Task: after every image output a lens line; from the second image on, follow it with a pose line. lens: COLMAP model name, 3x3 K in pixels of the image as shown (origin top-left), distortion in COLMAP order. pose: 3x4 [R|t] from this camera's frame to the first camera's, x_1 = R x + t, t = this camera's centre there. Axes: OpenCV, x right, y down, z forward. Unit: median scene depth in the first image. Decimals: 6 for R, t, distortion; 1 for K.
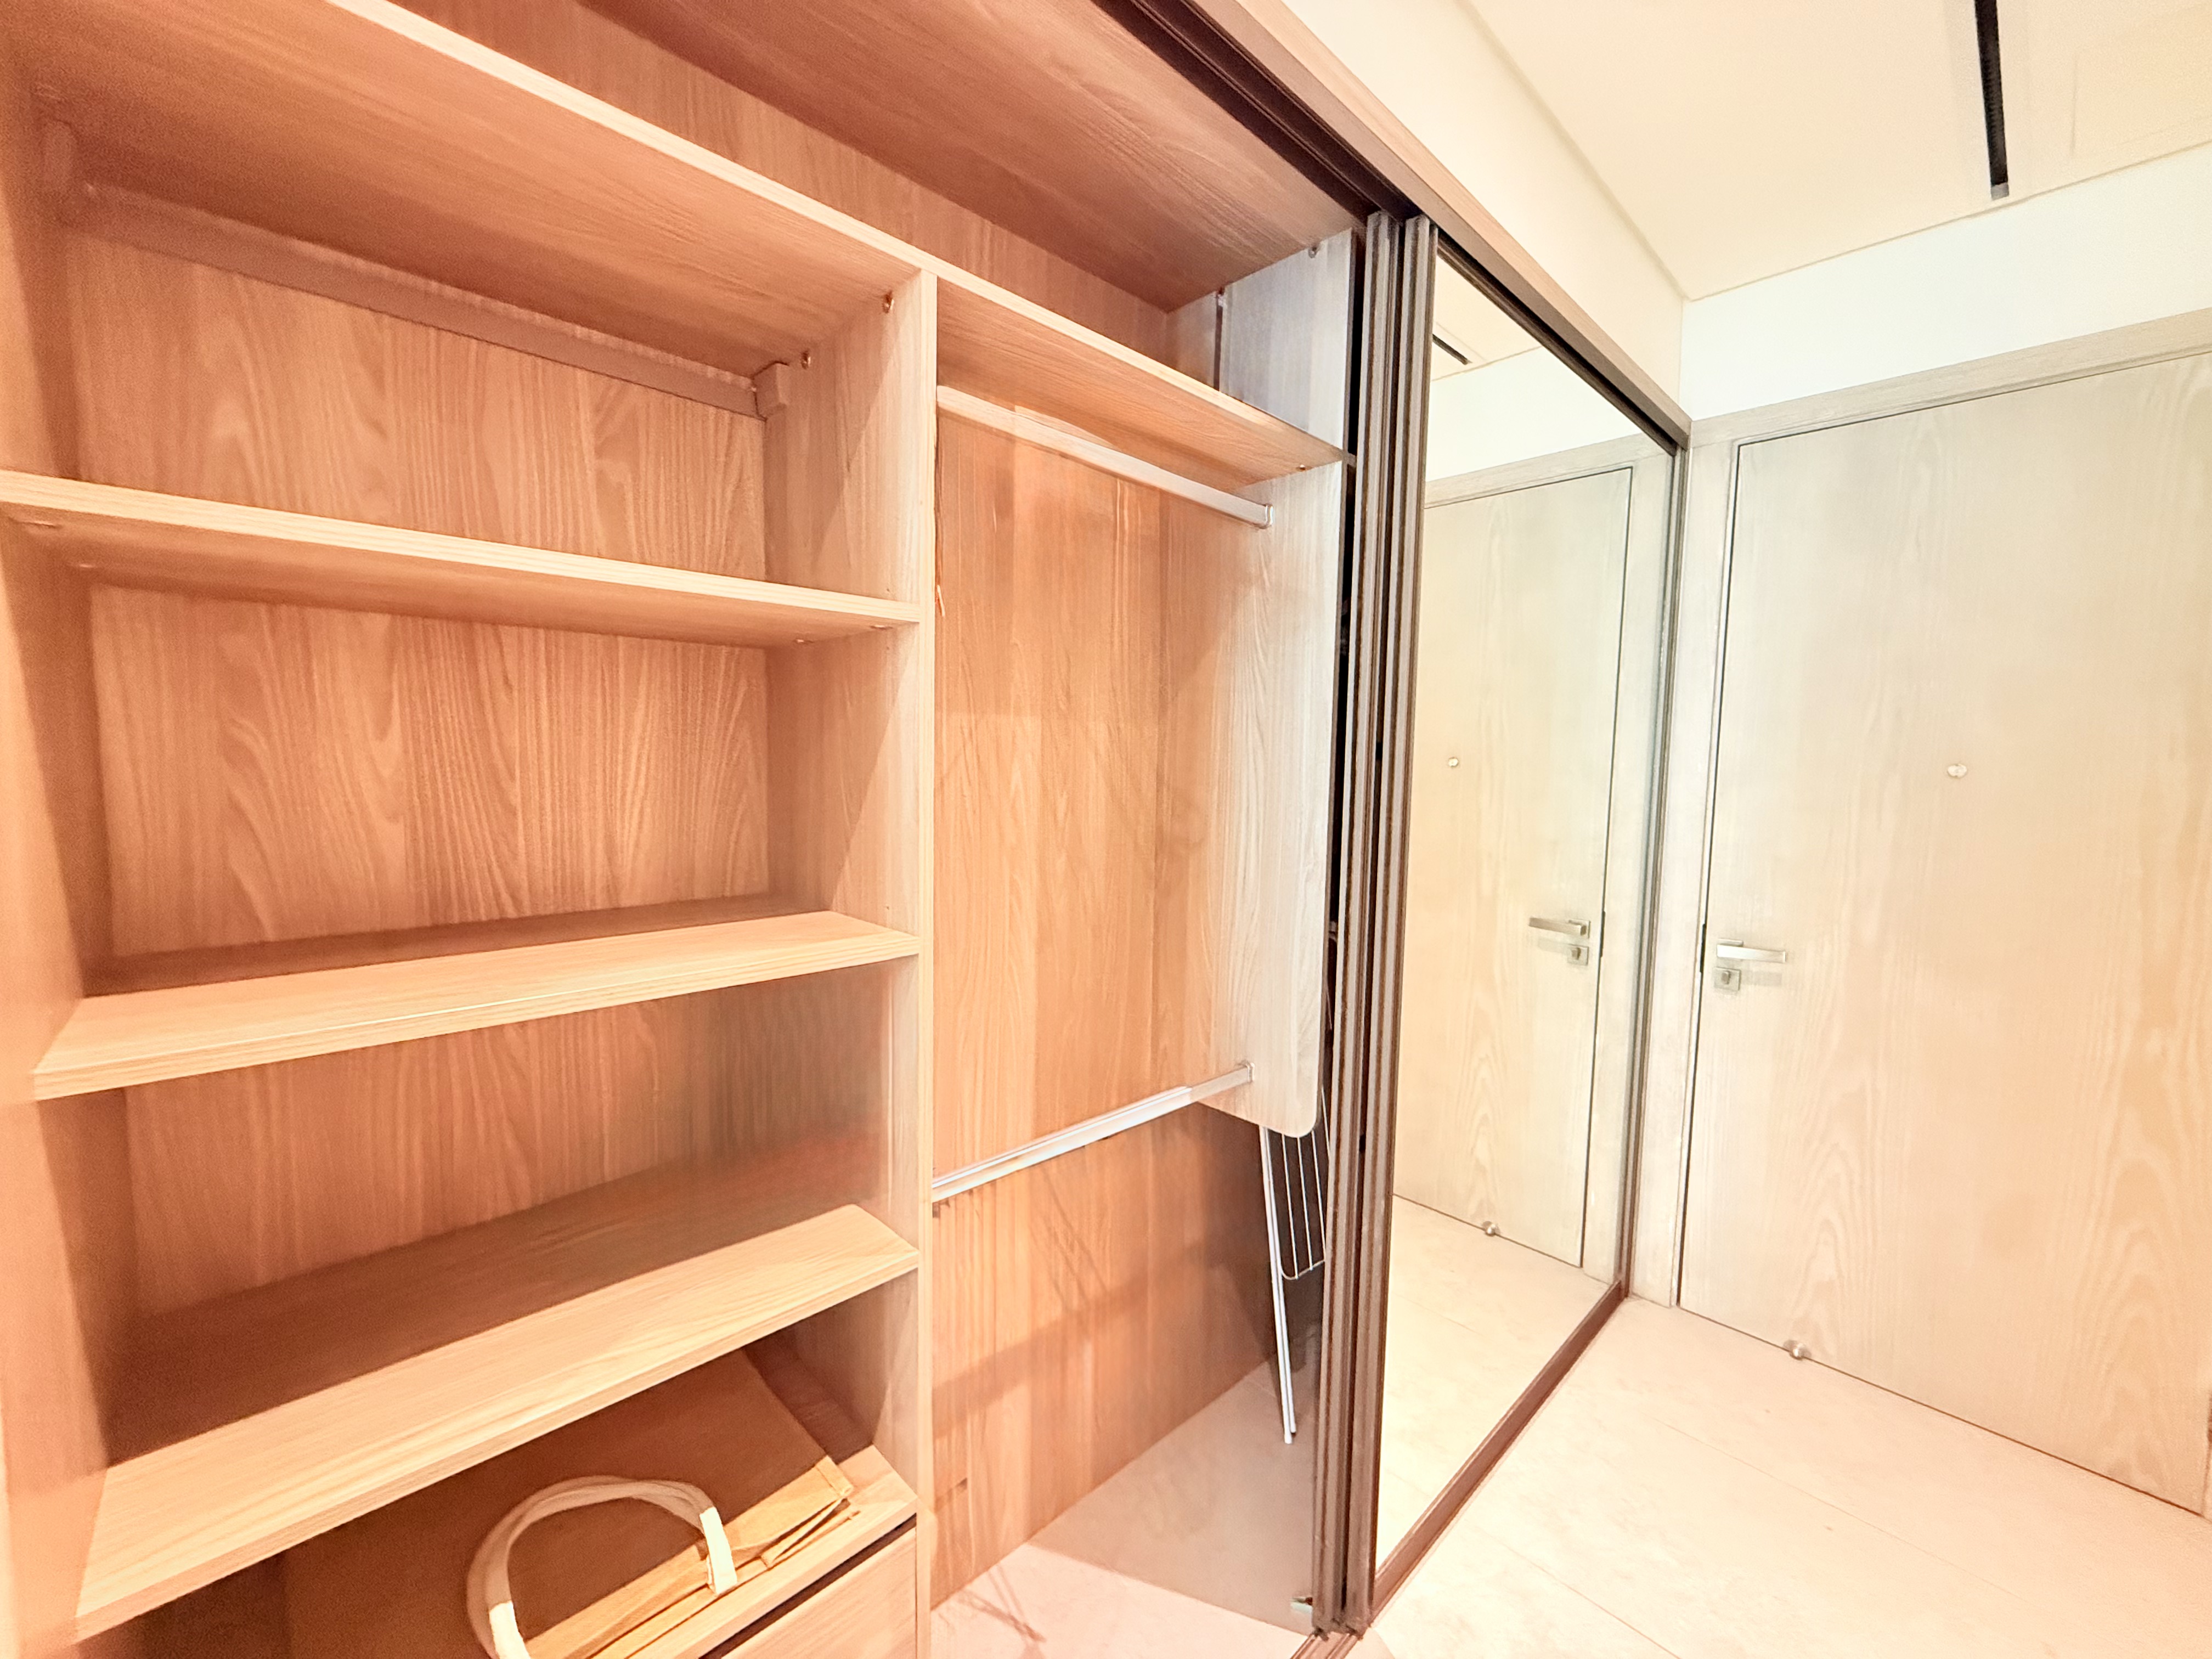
lens RADIAL K [[879.9, 0, 1102.4], [0, 879.9, 828.4], [0, 0, 1]] dist [-0.000323, -0.000026]
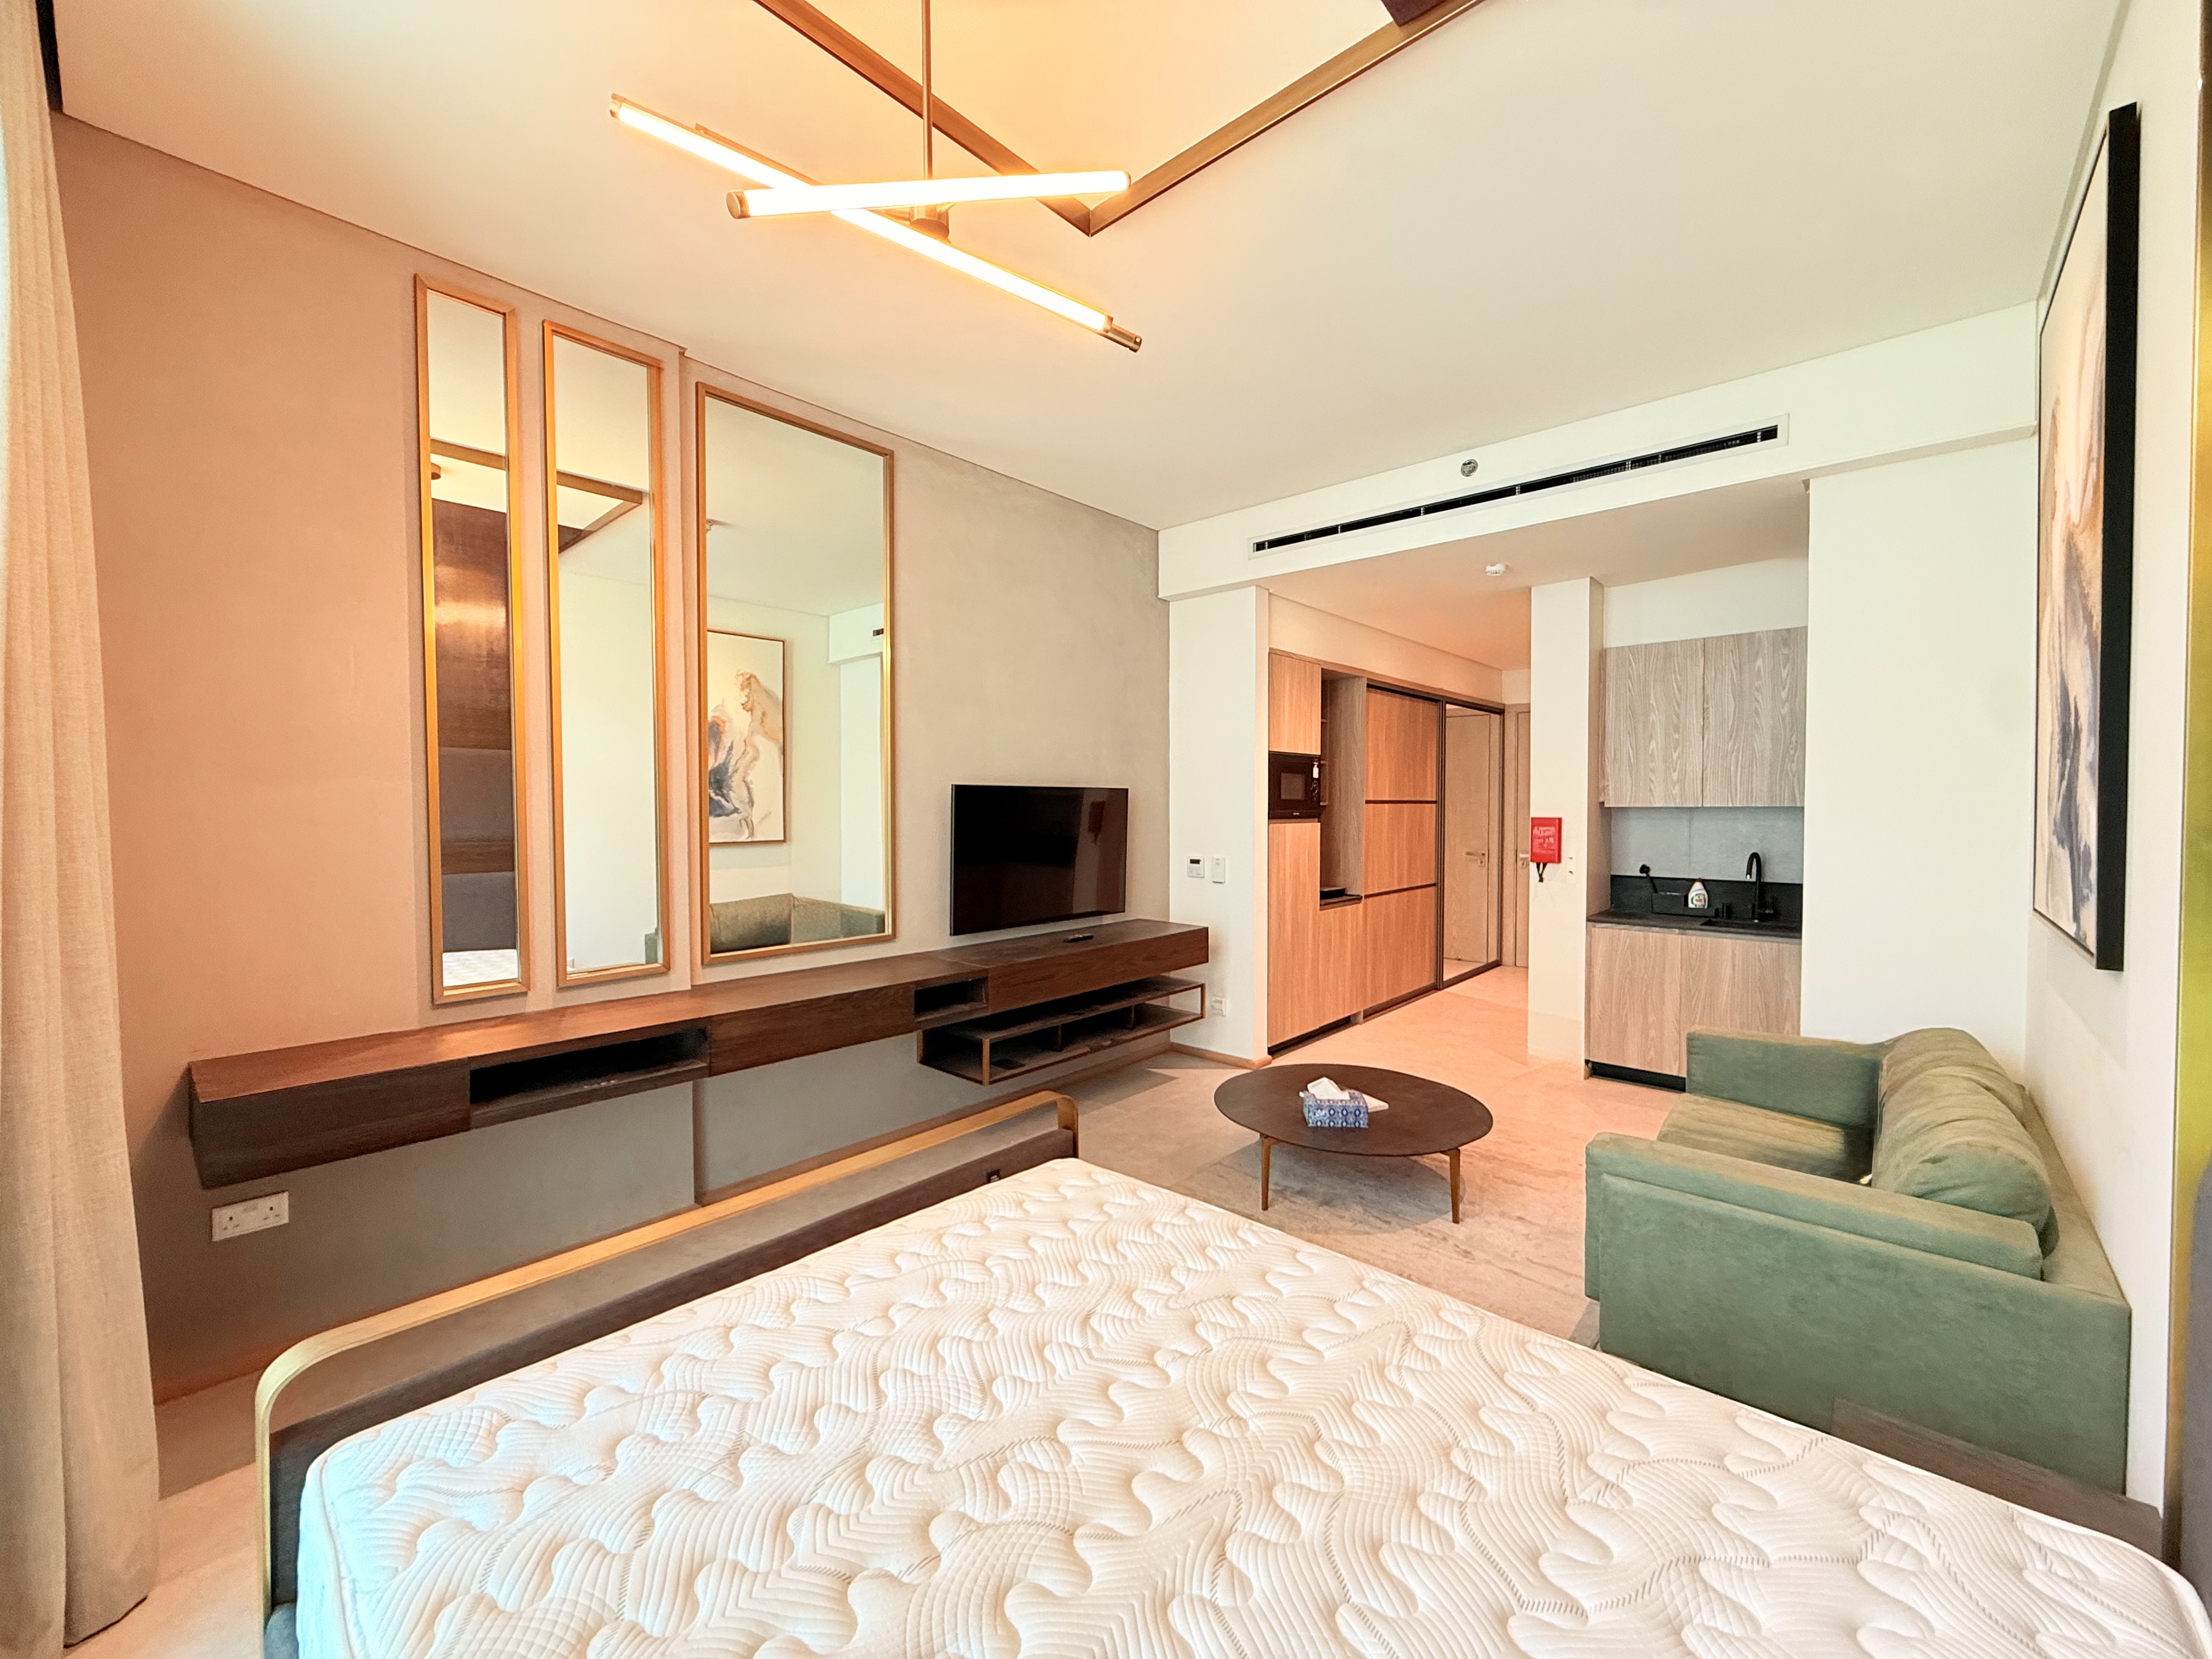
lens RADIAL K [[879.9, 0, 1099.4], [0, 879.9, 829.3], [0, 0, 1]] dist [-0.000323, -0.000026]
pose [[0.996643, -0.022108, 0.078832, -1.278877], [0.025576, 0.998736, -0.043261, 0.148446], [-0.077776, 0.045132, 0.995949, -2.433477]]
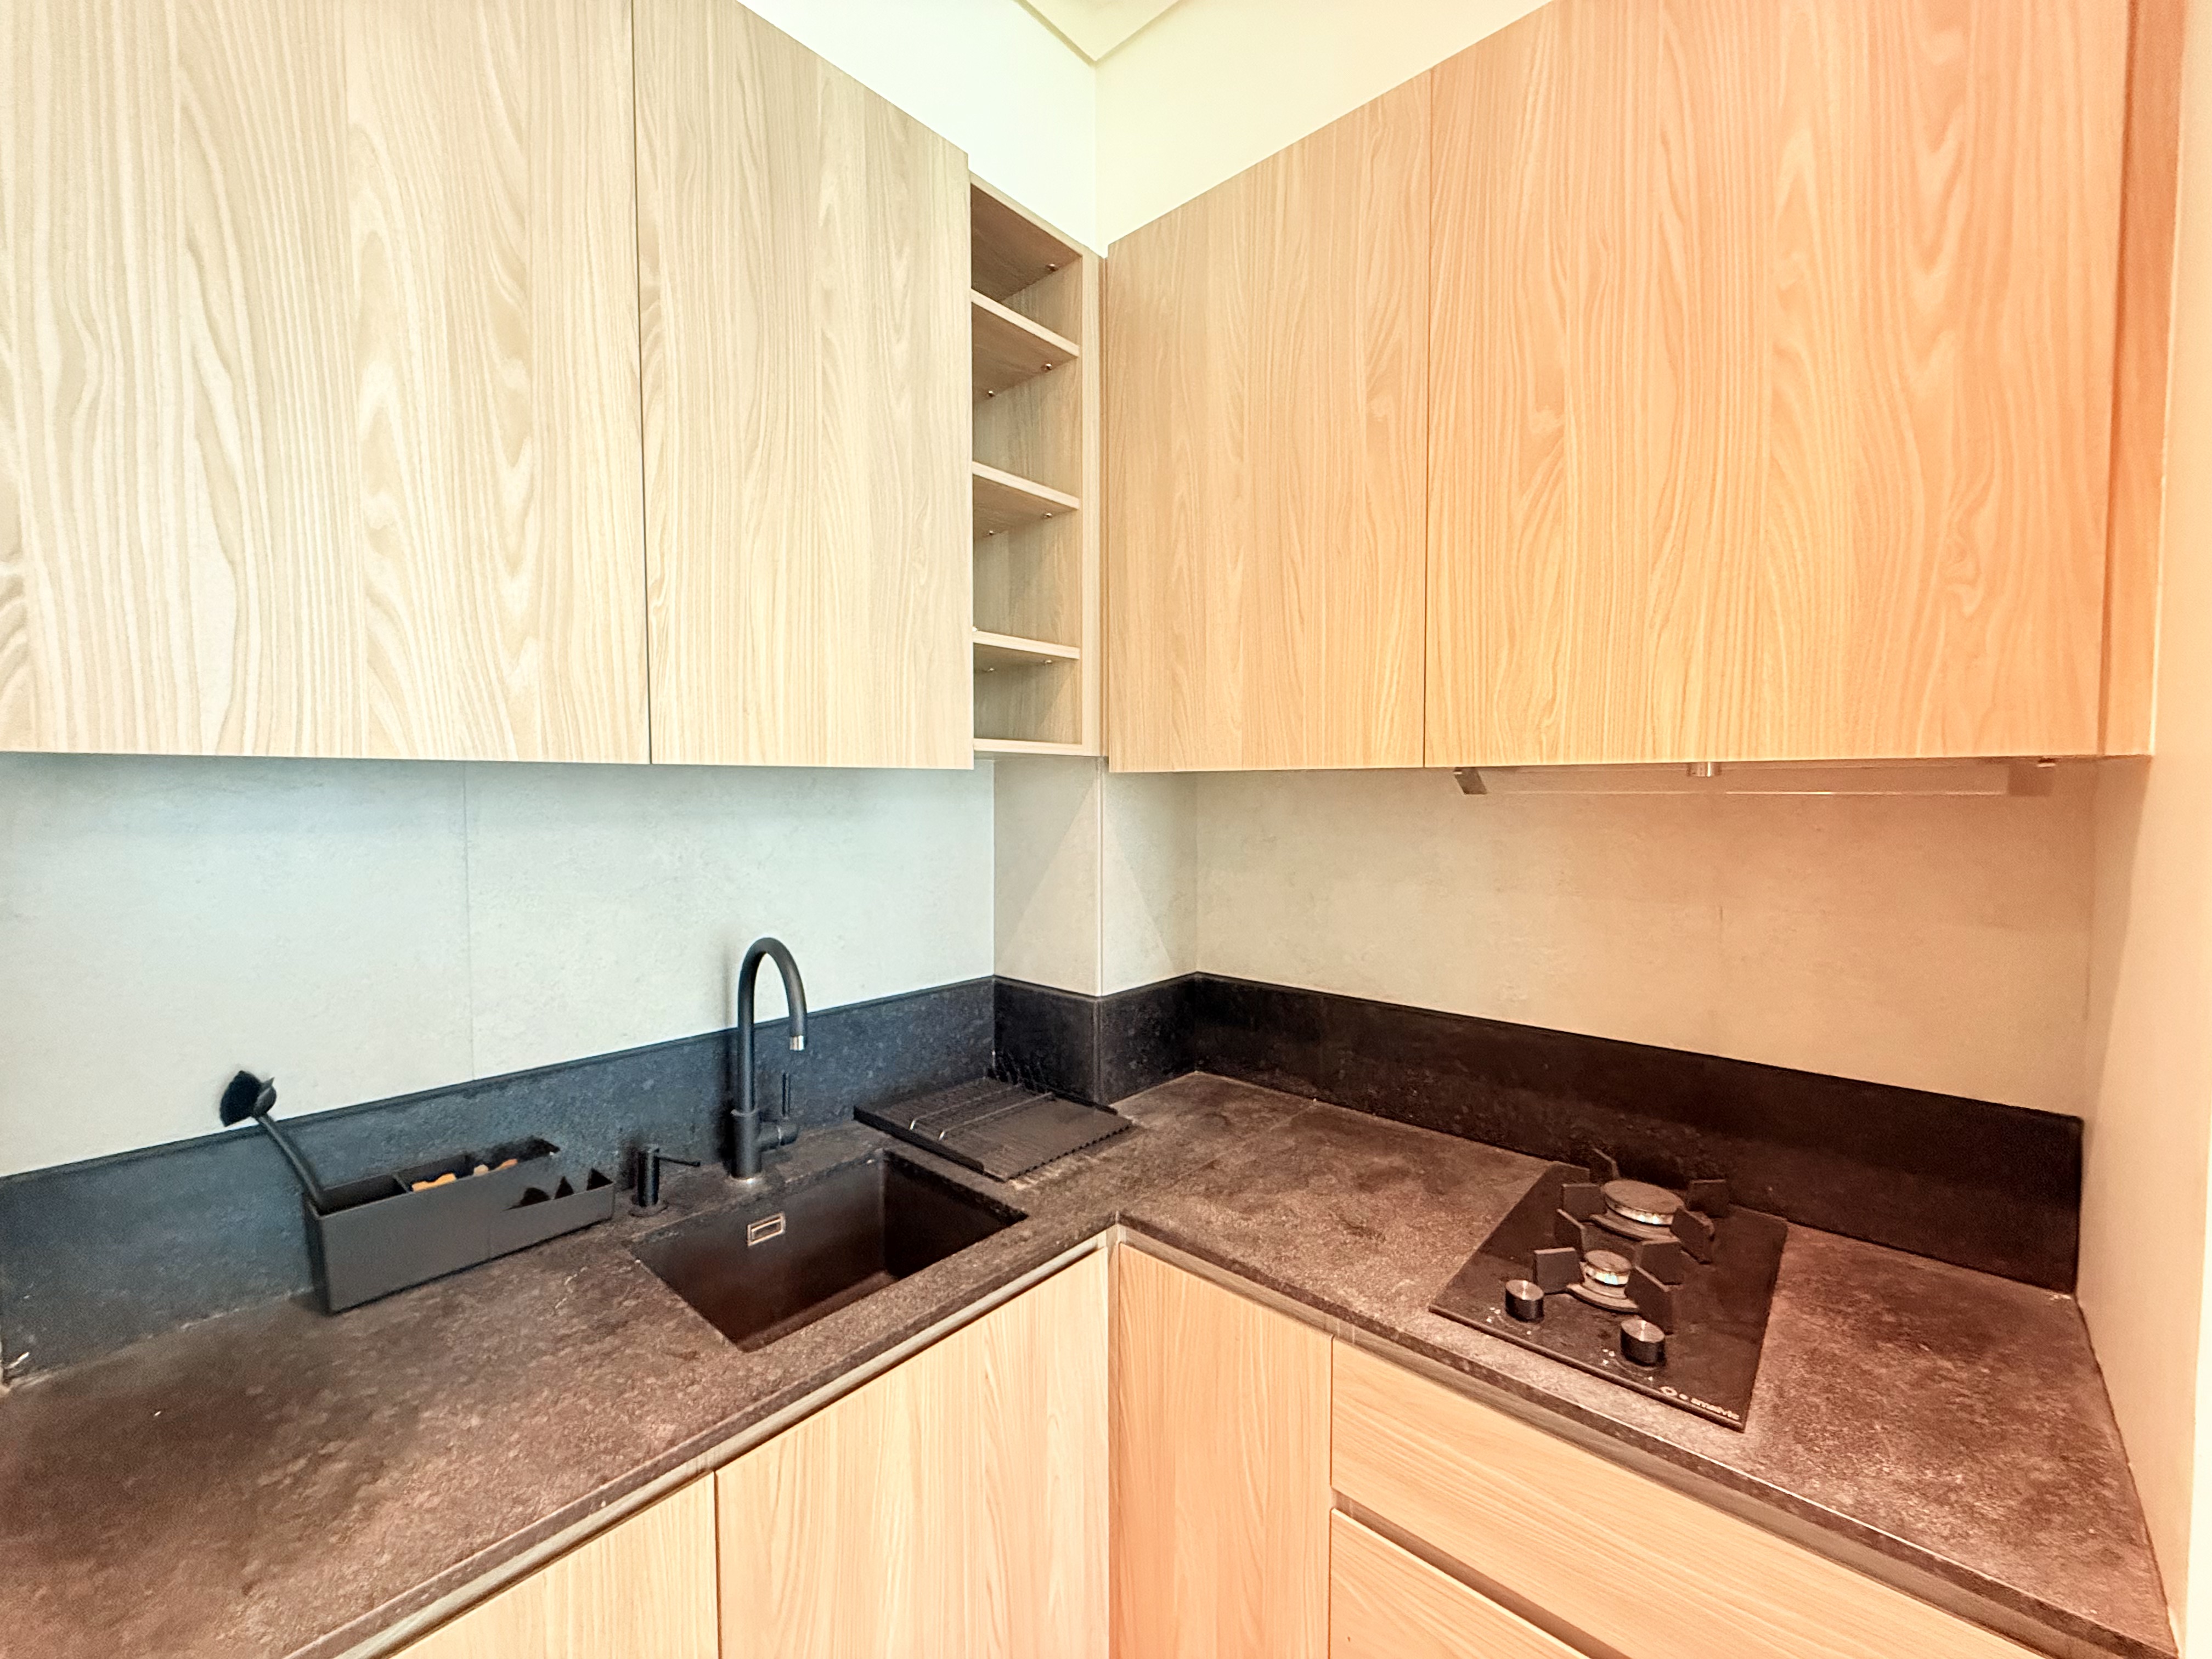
lens RADIAL K [[879.9, 0, 1101.1], [0, 879.9, 832.9], [0, 0, 1]] dist [-0.000323, -0.000026]
pose [[-0.075696, -0.063803, 0.995088, -0.135548], [0.074224, 0.994822, 0.069432, 0.062368], [-0.994365, 0.079116, -0.070568, -0.642810]]
